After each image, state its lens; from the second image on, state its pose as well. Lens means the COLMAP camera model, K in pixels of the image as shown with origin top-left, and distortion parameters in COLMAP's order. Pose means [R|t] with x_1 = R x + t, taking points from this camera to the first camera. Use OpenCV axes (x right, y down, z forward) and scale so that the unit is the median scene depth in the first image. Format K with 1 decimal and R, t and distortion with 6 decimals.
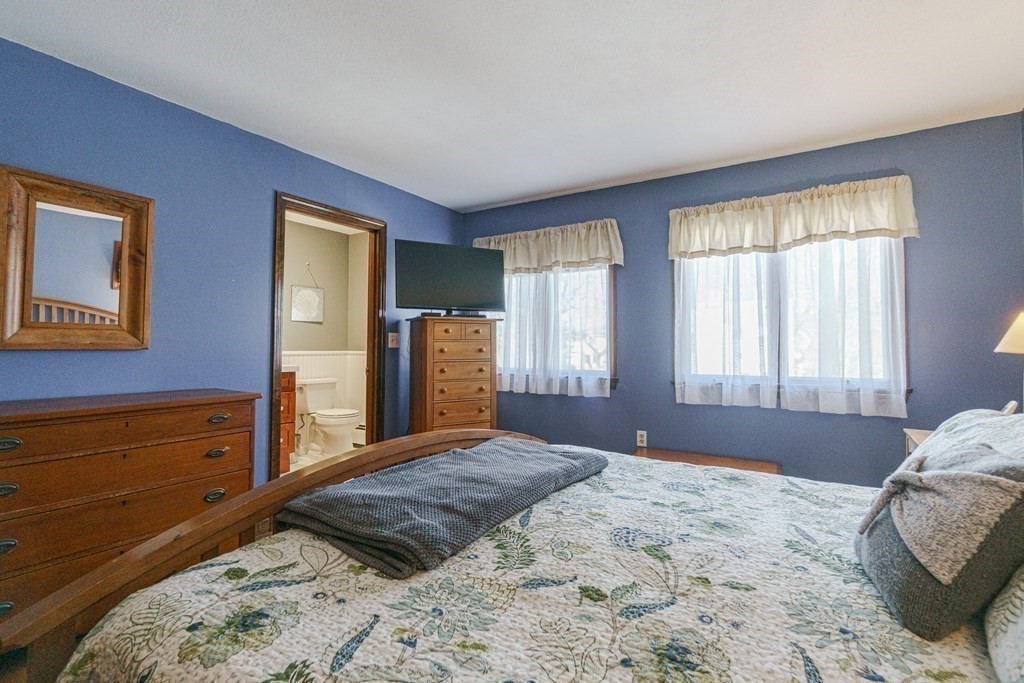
lens RADIAL K [[457.9, 0, 504.9], [0, 457.9, 334.4], [0, 0, 1]] dist [-0.005198, 0.000985]
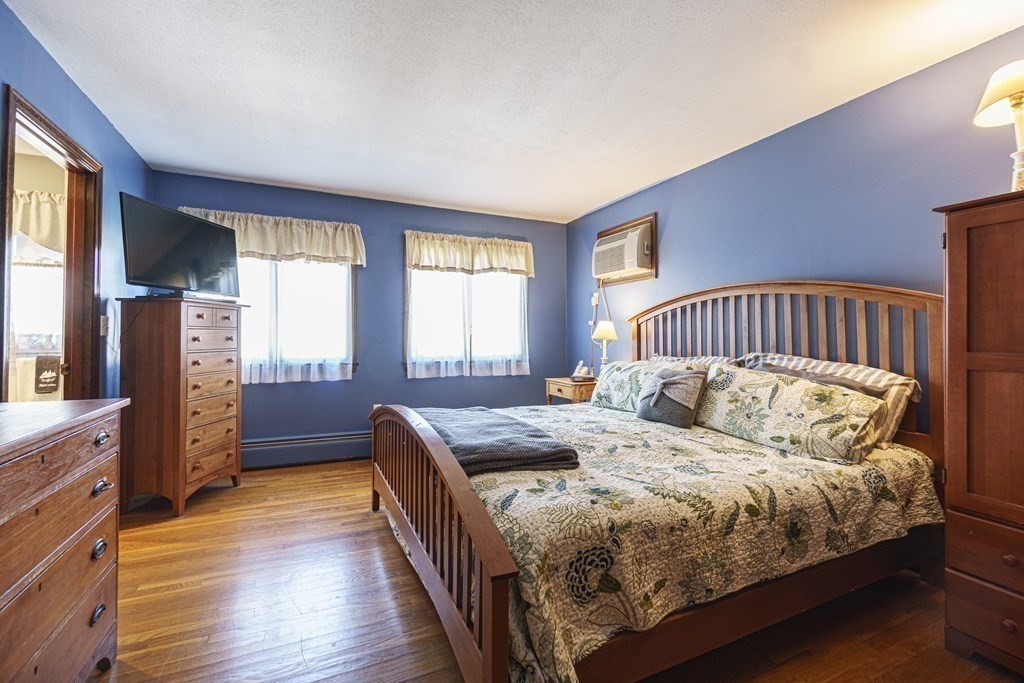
lens RADIAL K [[434.0, 0, 490.5], [0, 434.0, 334.5], [0, 0, 1]] dist [-0.010803, 0.000292]
pose [[0.570724, 0.006014, 0.821120, -0.478622], [-0.023219, 0.999692, 0.008817, 0.006635], [-0.820814, -0.024097, 0.570687, 0.093707]]
